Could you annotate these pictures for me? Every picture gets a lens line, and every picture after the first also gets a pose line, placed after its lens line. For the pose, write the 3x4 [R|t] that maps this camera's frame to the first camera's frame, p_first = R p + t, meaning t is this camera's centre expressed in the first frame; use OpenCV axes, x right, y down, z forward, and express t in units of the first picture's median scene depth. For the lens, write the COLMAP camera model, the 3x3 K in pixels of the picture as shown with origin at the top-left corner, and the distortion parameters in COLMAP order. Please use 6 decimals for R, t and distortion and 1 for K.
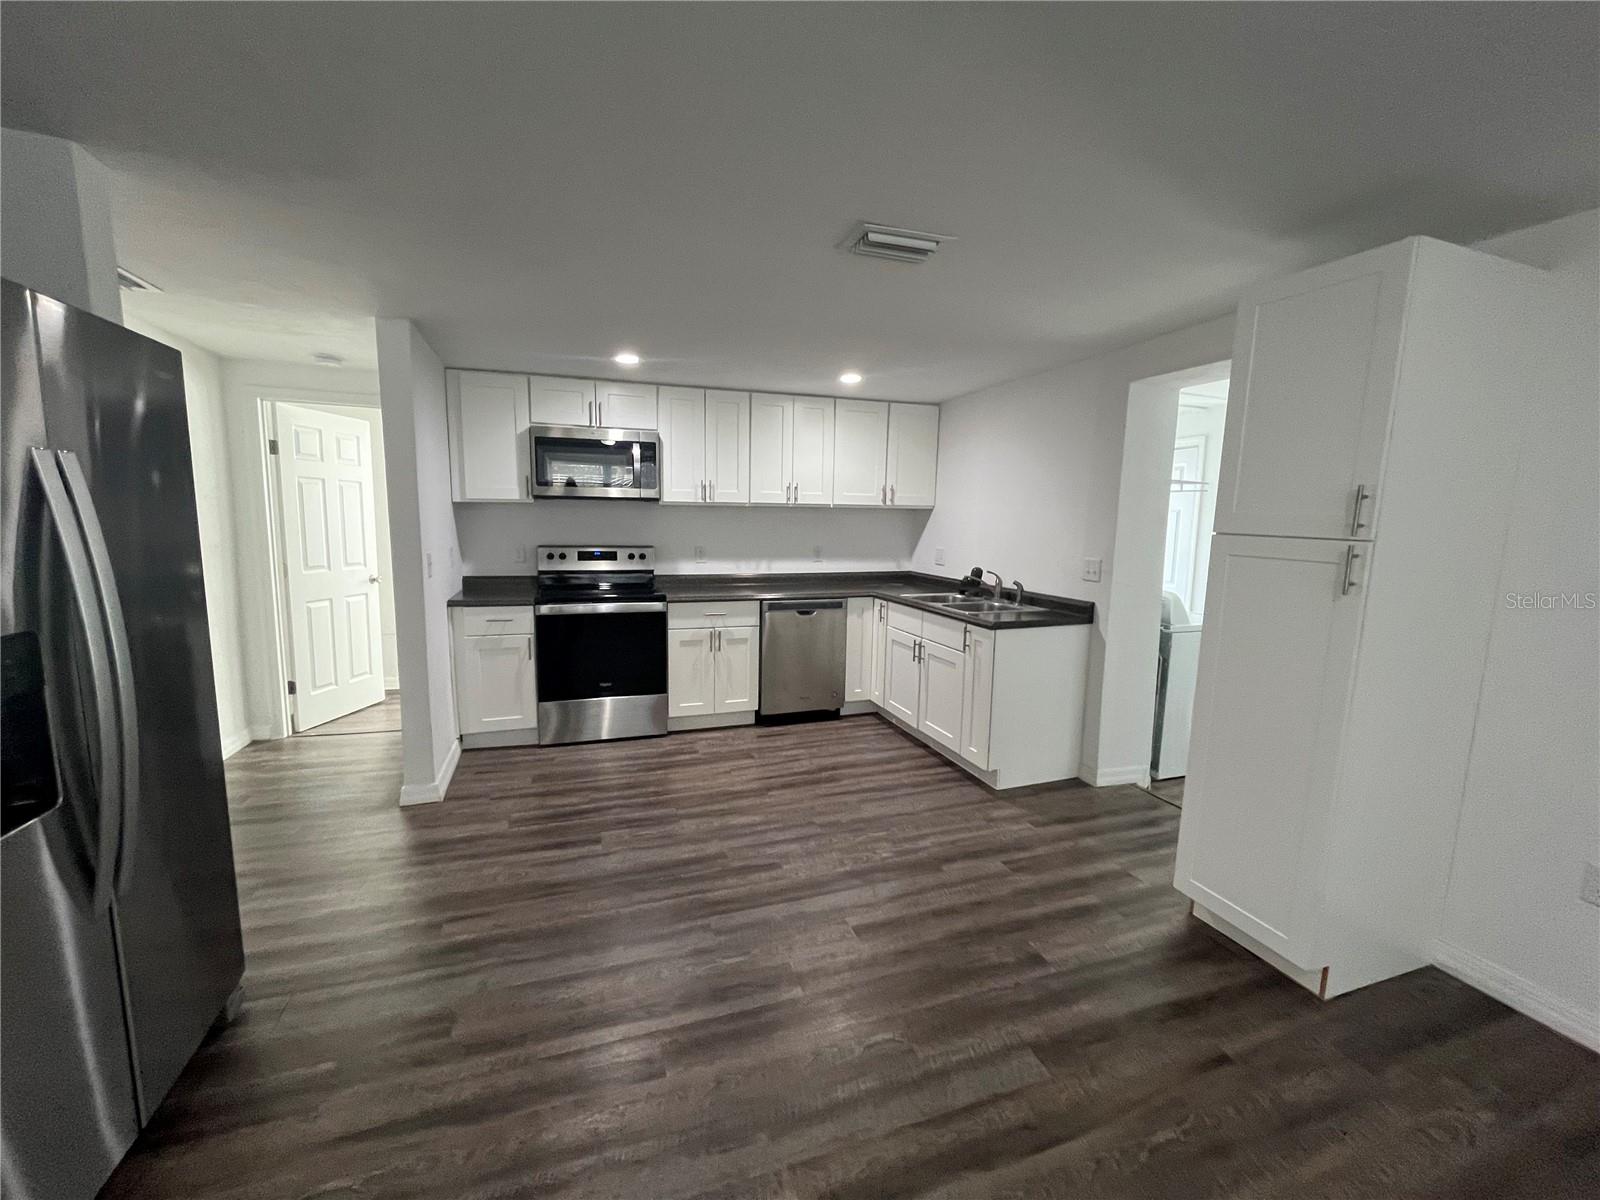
lens RADIAL K [[648.7, 0, 795.9], [0, 648.7, 600.2], [0, 0, 1]] dist [0.000364, -0.000013]
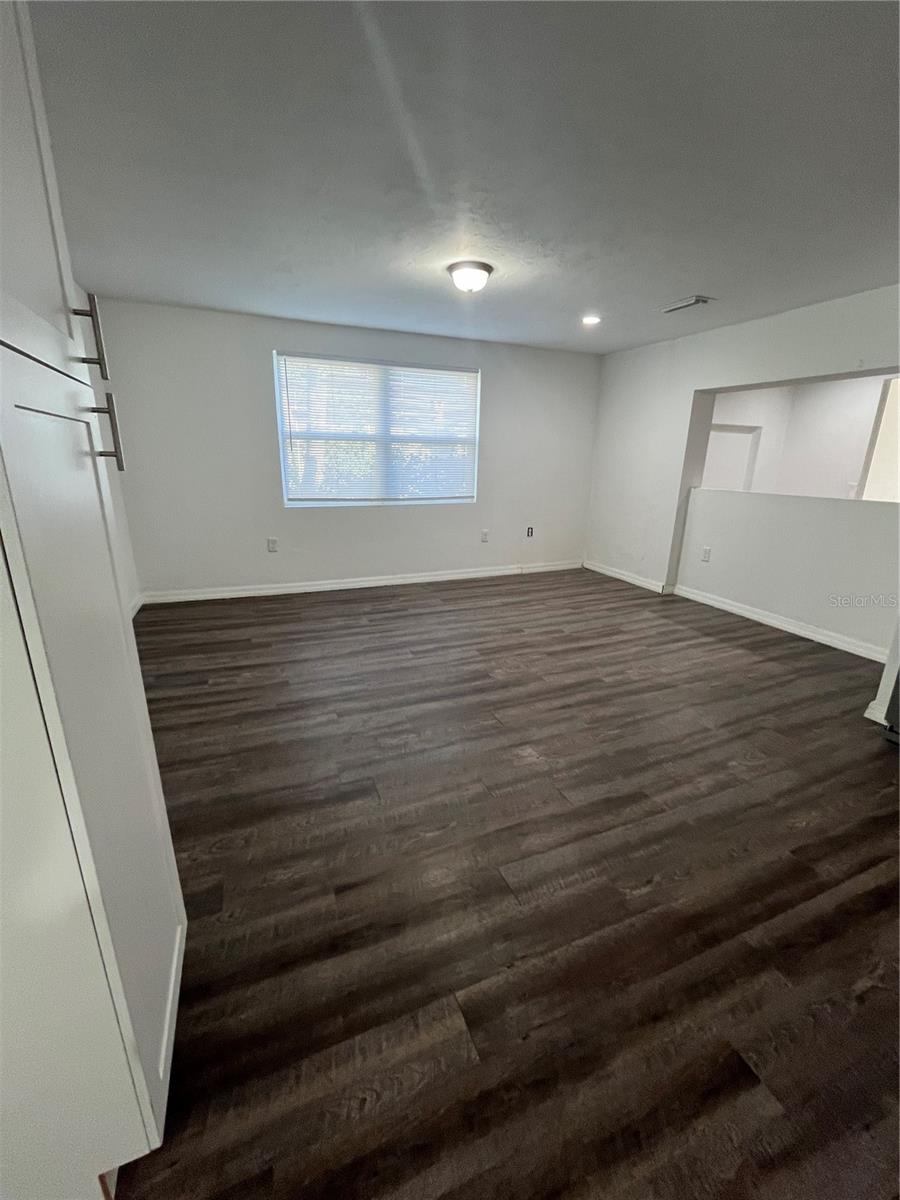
lens RADIAL K [[486.5, 0, 451.7], [0, 486.5, 601.8], [0, 0, 1]] dist [0.000364, -0.000013]
pose [[-0.997649, -0.013336, -0.067214, 0.500415], [-0.038712, 0.919048, 0.392241, -0.087906], [0.056542, 0.393921, -0.917404, 1.494535]]
